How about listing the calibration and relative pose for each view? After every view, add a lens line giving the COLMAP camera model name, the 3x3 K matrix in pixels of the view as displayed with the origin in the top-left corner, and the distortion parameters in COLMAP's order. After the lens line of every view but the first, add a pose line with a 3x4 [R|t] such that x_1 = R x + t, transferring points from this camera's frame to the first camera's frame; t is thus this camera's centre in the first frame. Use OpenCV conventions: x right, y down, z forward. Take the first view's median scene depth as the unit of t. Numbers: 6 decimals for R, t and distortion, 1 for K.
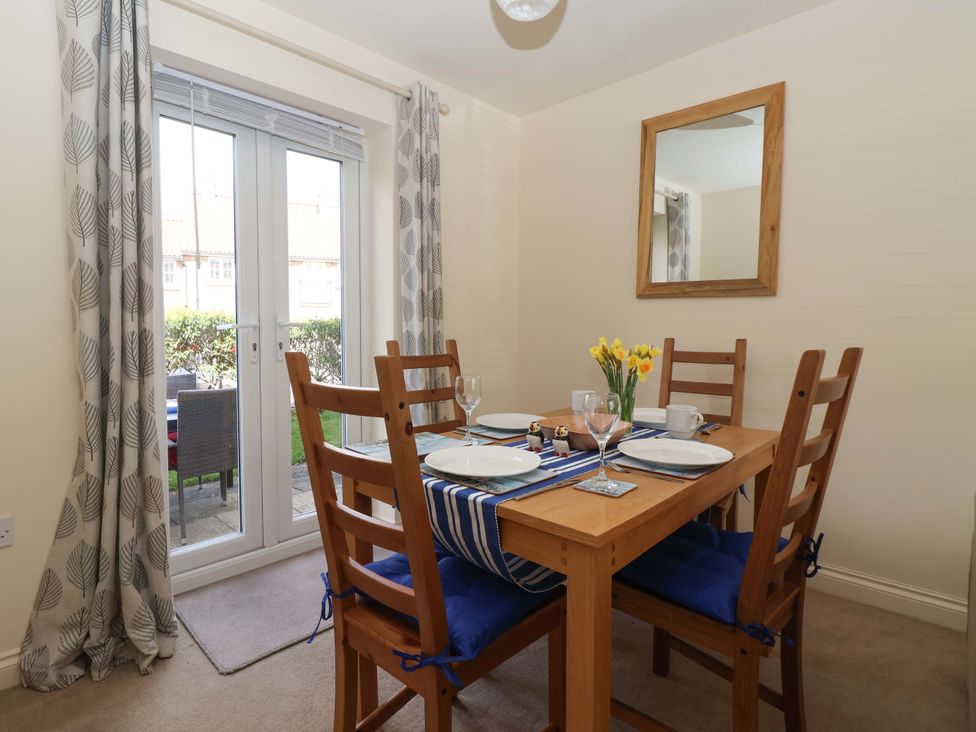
lens RADIAL K [[527.1, 0, 484.8], [0, 527.1, 363.1], [0, 0, 1]] dist [-0.002619, -0.000877]
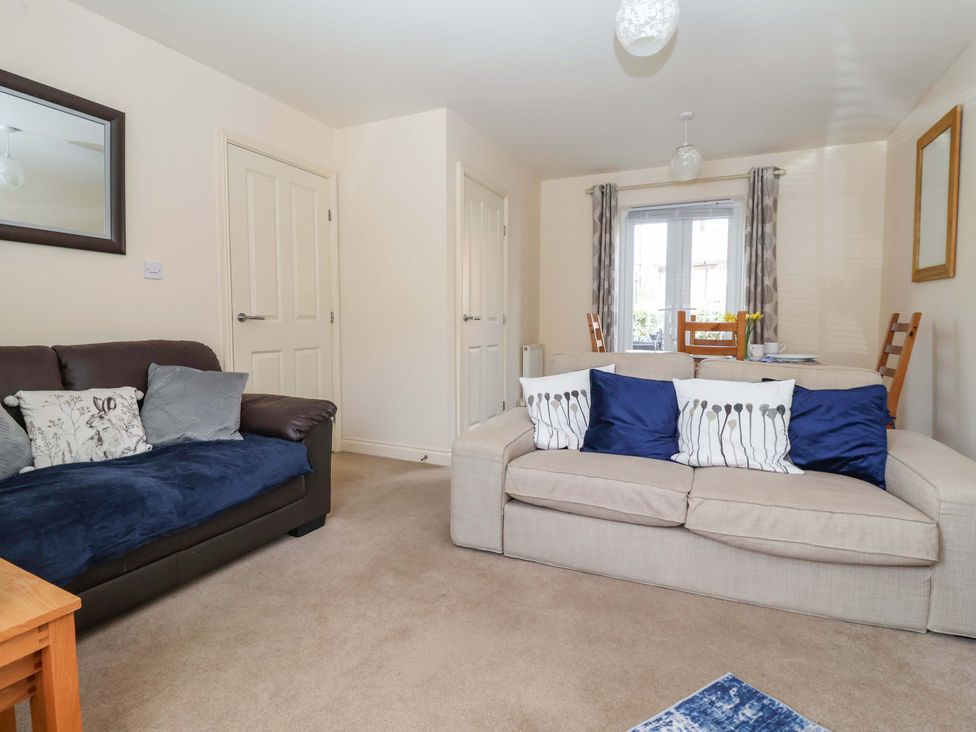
lens RADIAL K [[510.9, 0, 482.6], [0, 510.9, 353.0], [0, 0, 1]] dist [-0.001981, -0.000407]
pose [[0.327661, 0.057298, -0.943056, 1.196997], [-0.058398, 0.997479, 0.040315, 0.058144], [0.942989, 0.041863, 0.330181, -0.366563]]
